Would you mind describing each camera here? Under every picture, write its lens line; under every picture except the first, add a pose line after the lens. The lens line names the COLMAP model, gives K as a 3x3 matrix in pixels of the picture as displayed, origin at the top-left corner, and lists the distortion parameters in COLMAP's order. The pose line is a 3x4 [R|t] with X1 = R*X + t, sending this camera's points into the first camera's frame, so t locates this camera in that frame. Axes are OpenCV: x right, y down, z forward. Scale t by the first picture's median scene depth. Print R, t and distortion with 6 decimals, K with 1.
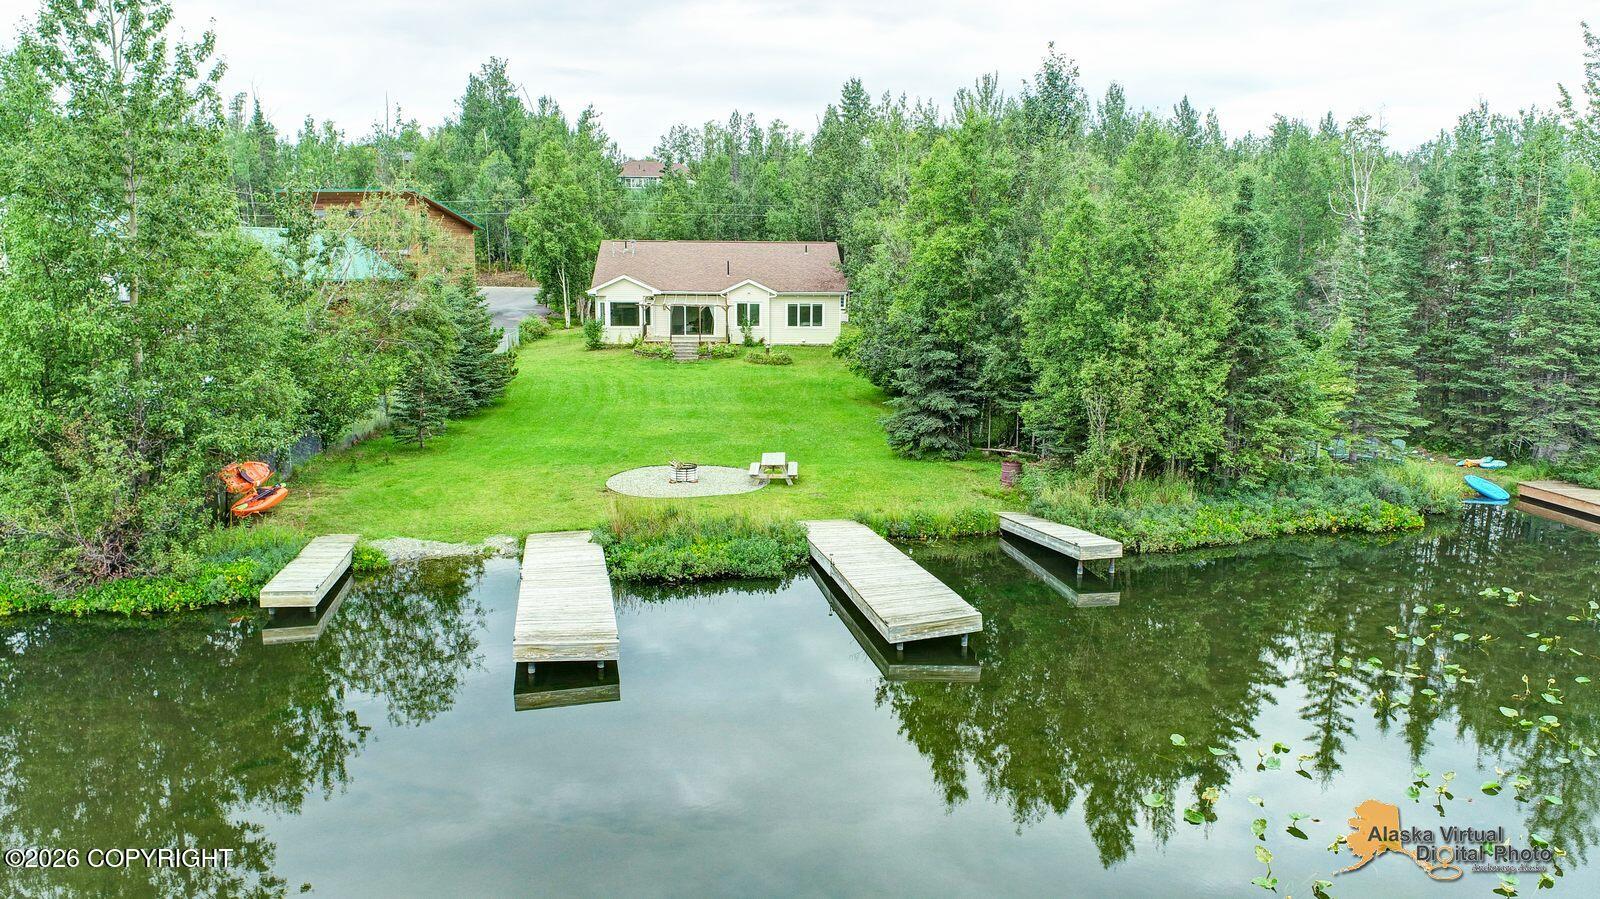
lens RADIAL K [[1092.1, 0, 796.3], [0, 1092.1, 454.8], [0, 0, 1]] dist [-0.010138, 0.002169]
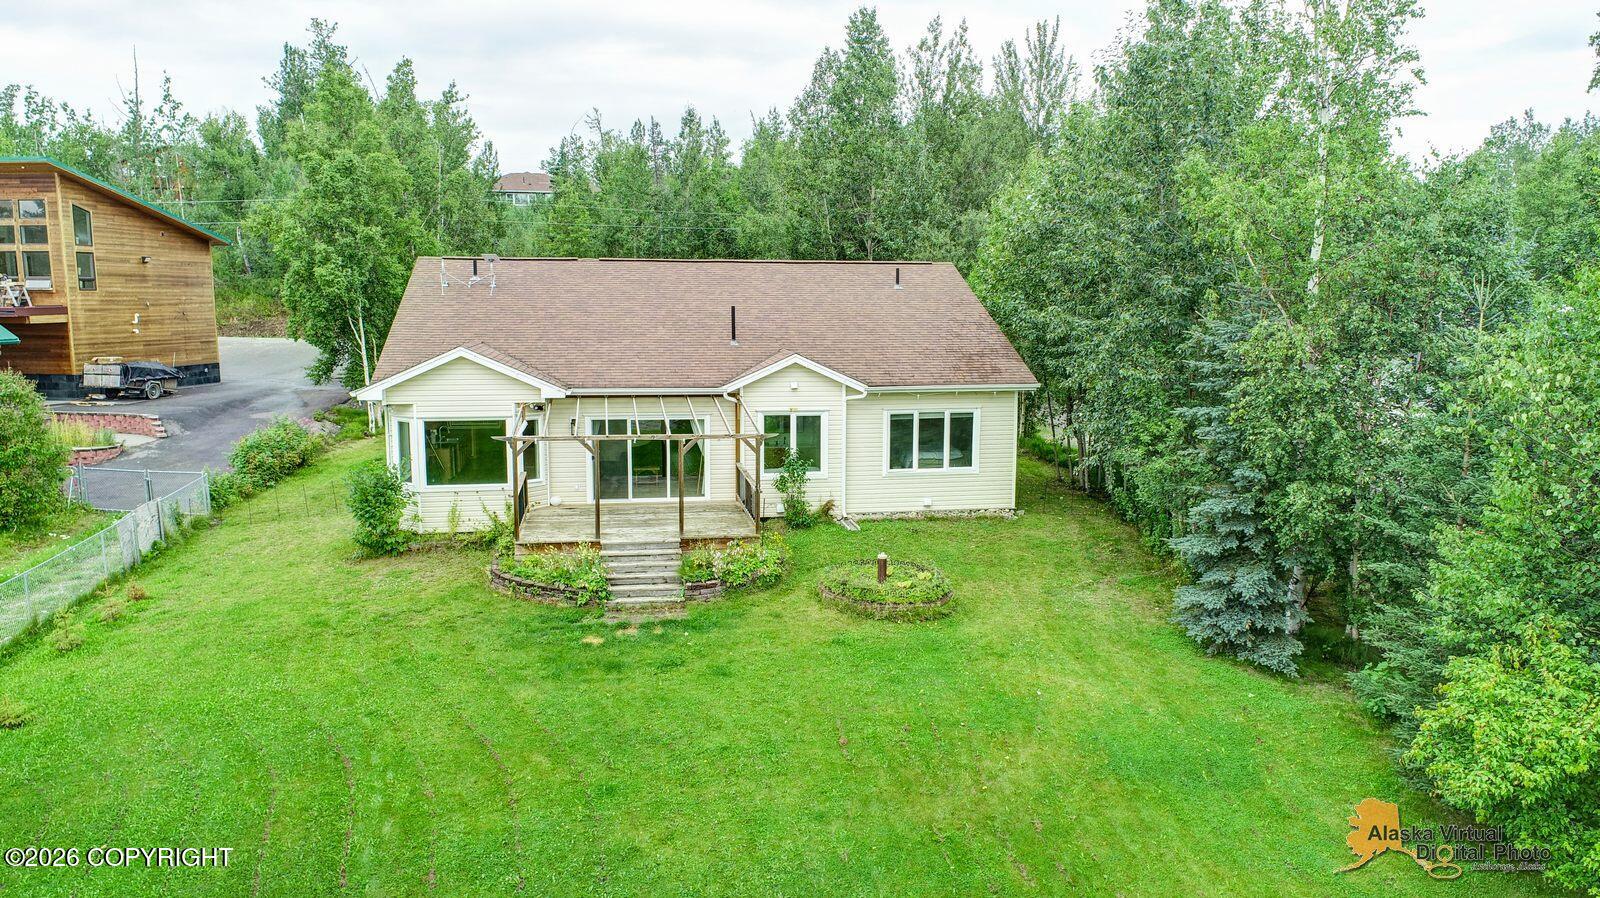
lens RADIAL K [[1092.1, 0, 808.6], [0, 1092.1, 445.1], [0, 0, 1]] dist [-0.010138, 0.002169]
pose [[0.994107, -0.018501, 0.106817, -0.079376], [0.022380, 0.999128, -0.035236, -0.112576], [-0.106072, 0.037419, 0.993654, 0.605084]]
